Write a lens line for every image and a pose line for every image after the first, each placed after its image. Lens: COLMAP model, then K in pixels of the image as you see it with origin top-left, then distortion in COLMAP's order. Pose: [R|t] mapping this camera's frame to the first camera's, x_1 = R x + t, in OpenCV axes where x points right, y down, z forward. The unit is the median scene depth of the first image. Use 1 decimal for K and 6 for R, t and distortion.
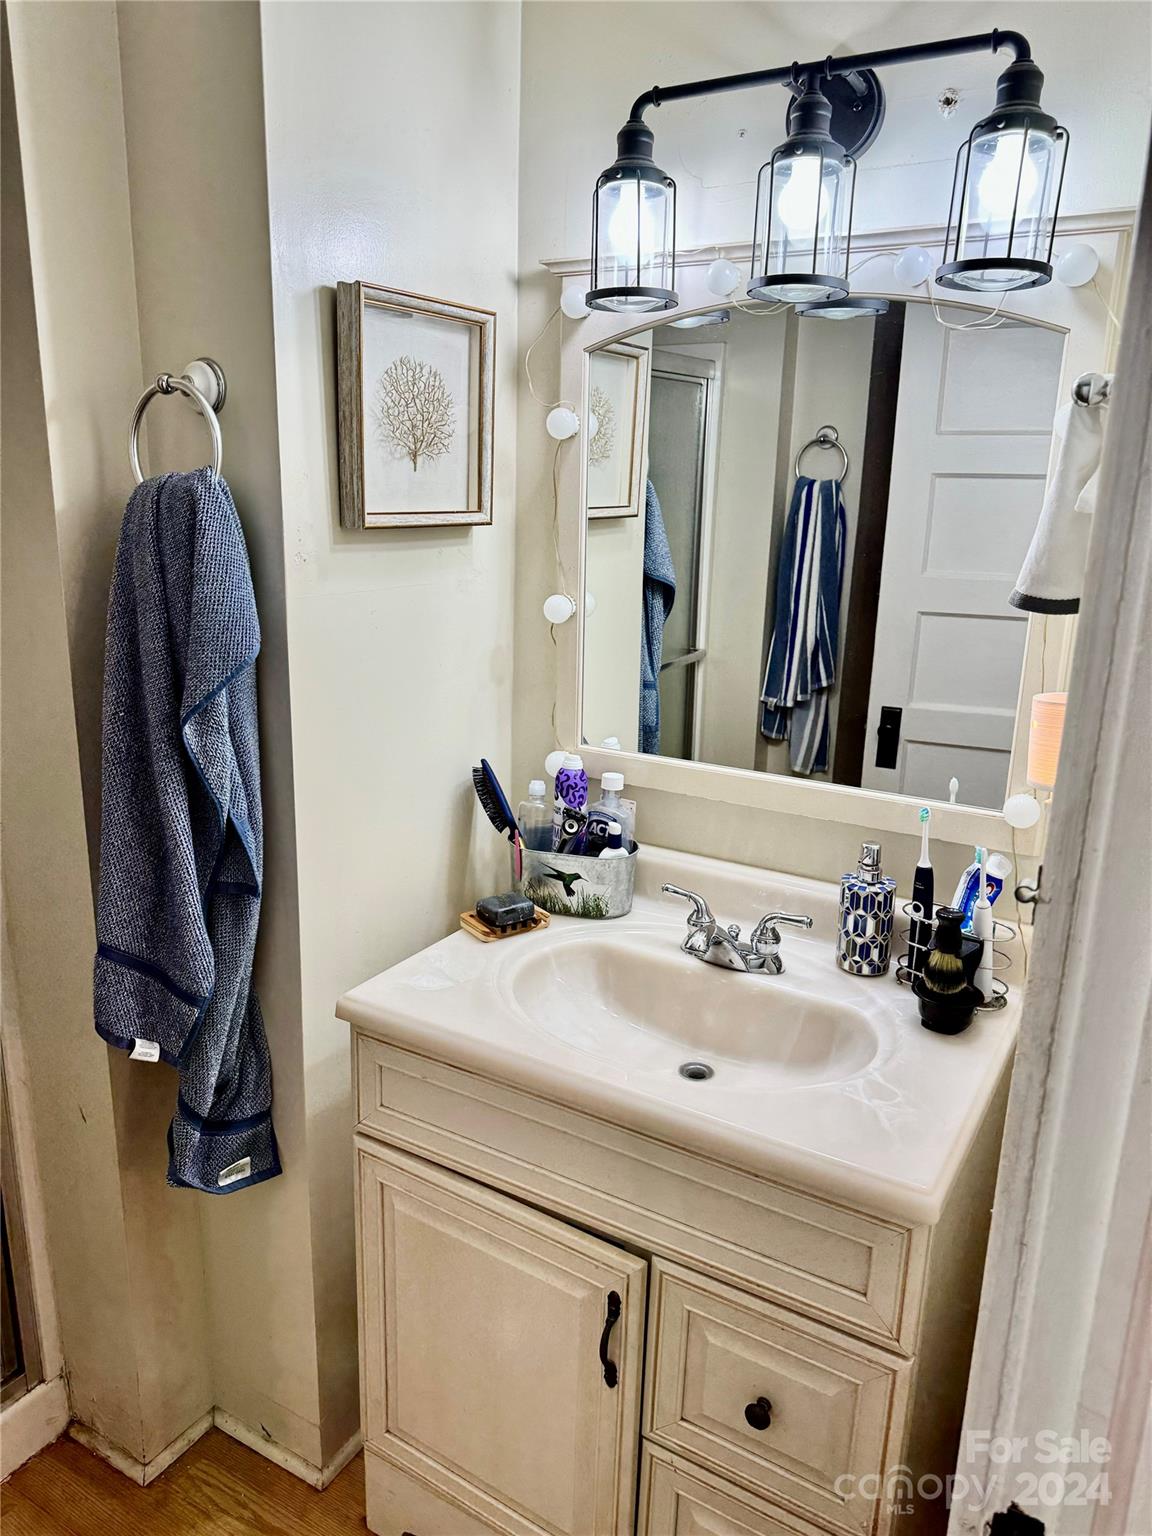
lens RADIAL K [[1090.9, 0, 574.2], [0, 1090.9, 780.4], [0, 0, 1]] dist [0.079208, -0.103195]
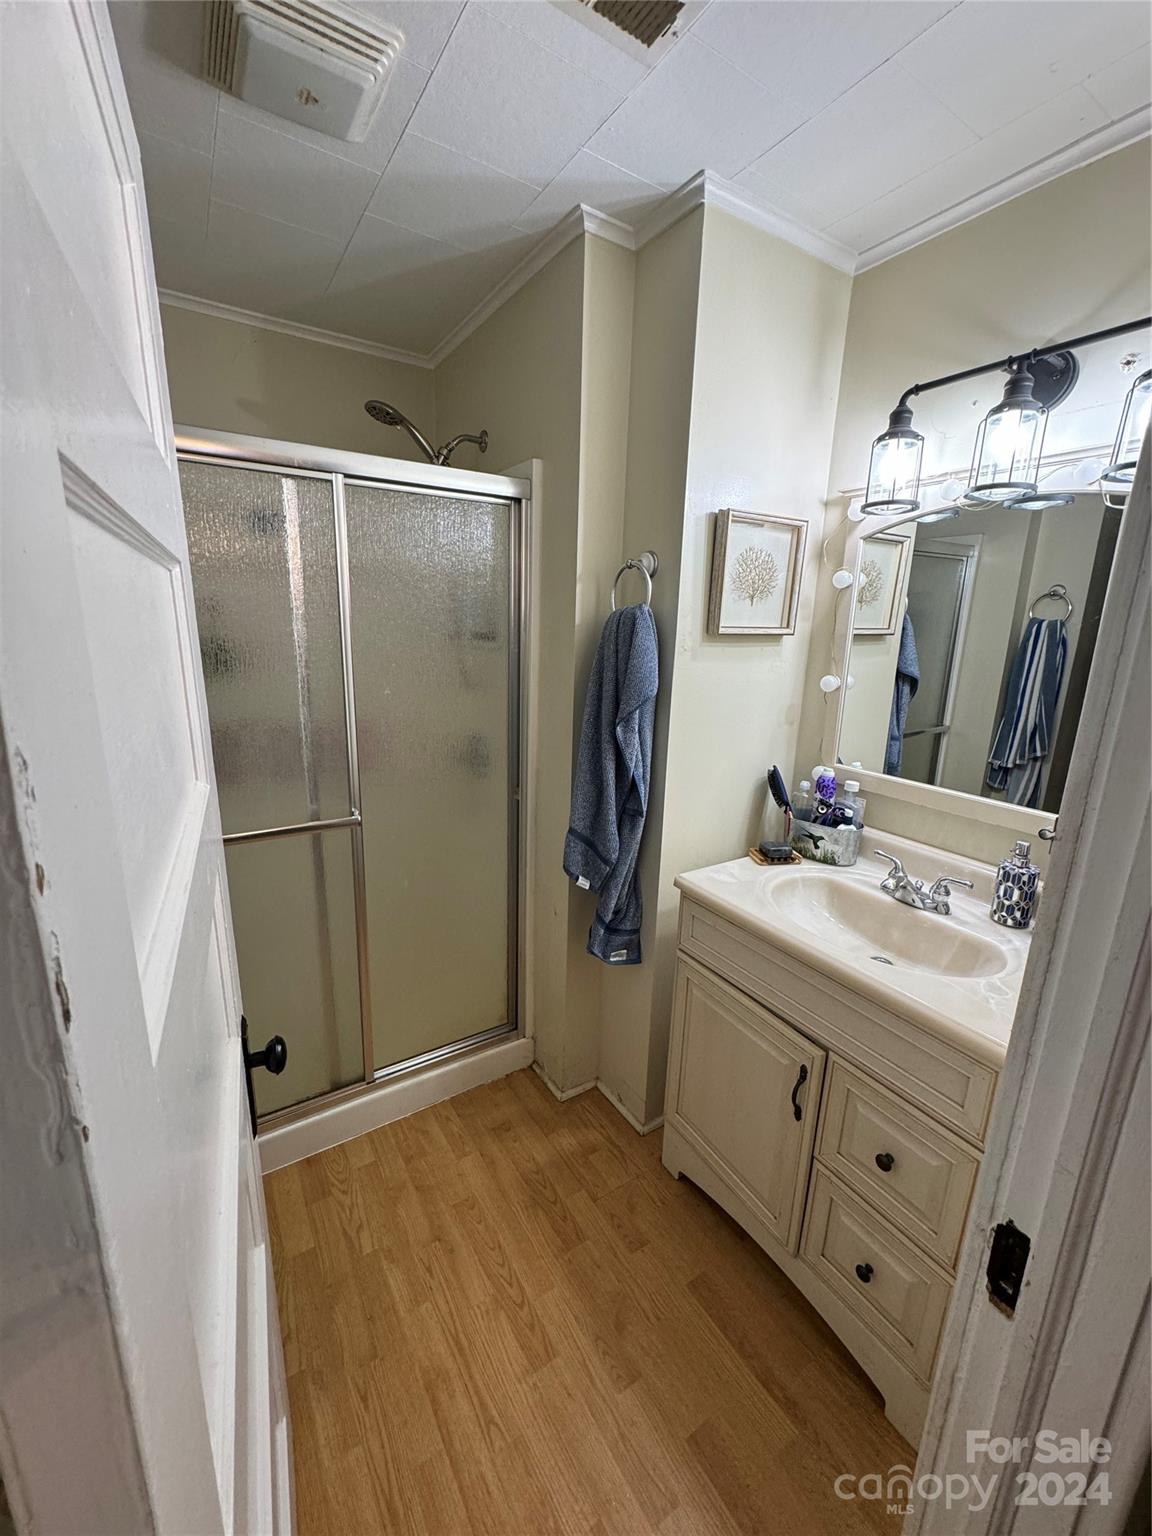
lens RADIAL K [[616.0, 0, 574.7], [0, 616.0, 771.4], [0, 0, 1]] dist [0.004152, -0.000779]
pose [[0.894039, 0.108002, -0.434775, 0.075897], [-0.123927, 0.992256, -0.008348, 0.046447], [0.430506, 0.061344, 0.900501, -0.061625]]
